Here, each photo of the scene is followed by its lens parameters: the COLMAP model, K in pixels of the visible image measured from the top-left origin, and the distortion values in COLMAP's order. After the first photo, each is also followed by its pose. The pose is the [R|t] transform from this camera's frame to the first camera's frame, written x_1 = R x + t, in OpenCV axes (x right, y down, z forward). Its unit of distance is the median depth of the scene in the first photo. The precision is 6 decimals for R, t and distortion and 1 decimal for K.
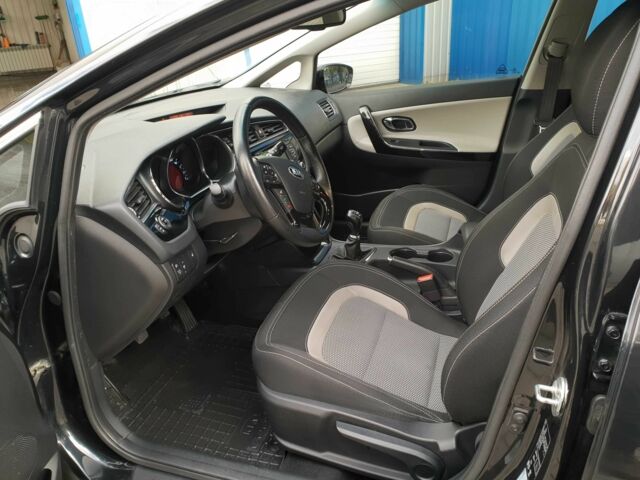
lens RADIAL K [[500.8, 0, 320.0], [0, 500.8, 240.0], [0, 0, 1]] dist [0.003158, 0.005013]
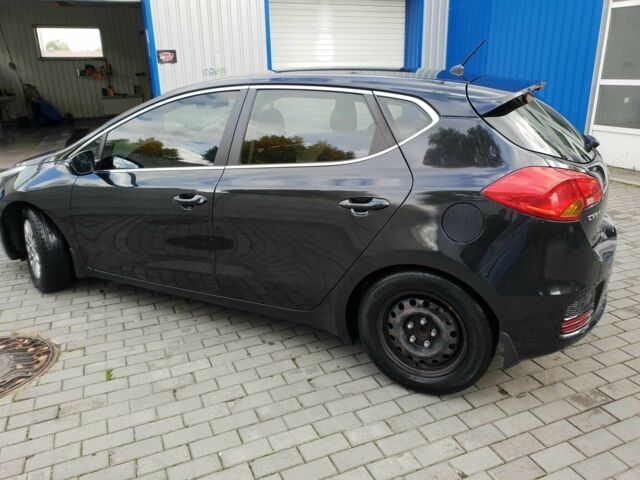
lens RADIAL K [[500.8, 0, 320.0], [0, 500.8, 240.0], [0, 0, 1]] dist [0.003158, 0.005013]
pose [[0.986573, 0.080053, -0.142354, 0.995755], [-0.093367, 0.991606, -0.089442, 0.417048], [0.133999, 0.101533, 0.985766, -1.363320]]
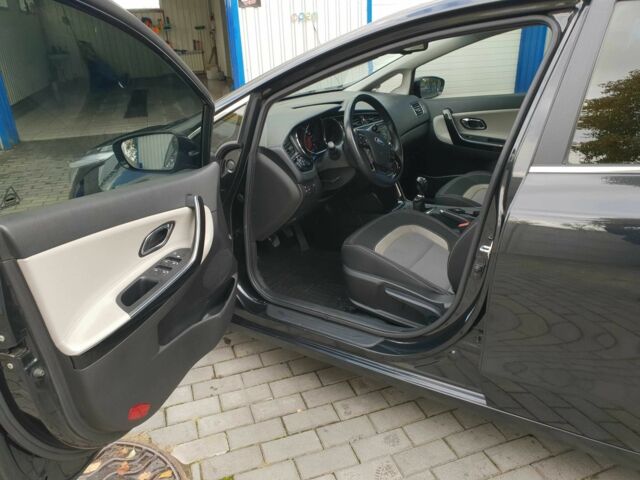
lens RADIAL K [[497.2, 0, 320.0], [0, 497.2, 240.0], [0, 0, 1]] dist [0.005052, -0.005199]
pose [[0.971556, 0.103398, -0.213044, 0.107316], [-0.106100, 0.994355, -0.001257, 0.156823], [0.211711, 0.023825, 0.977042, -0.474281]]
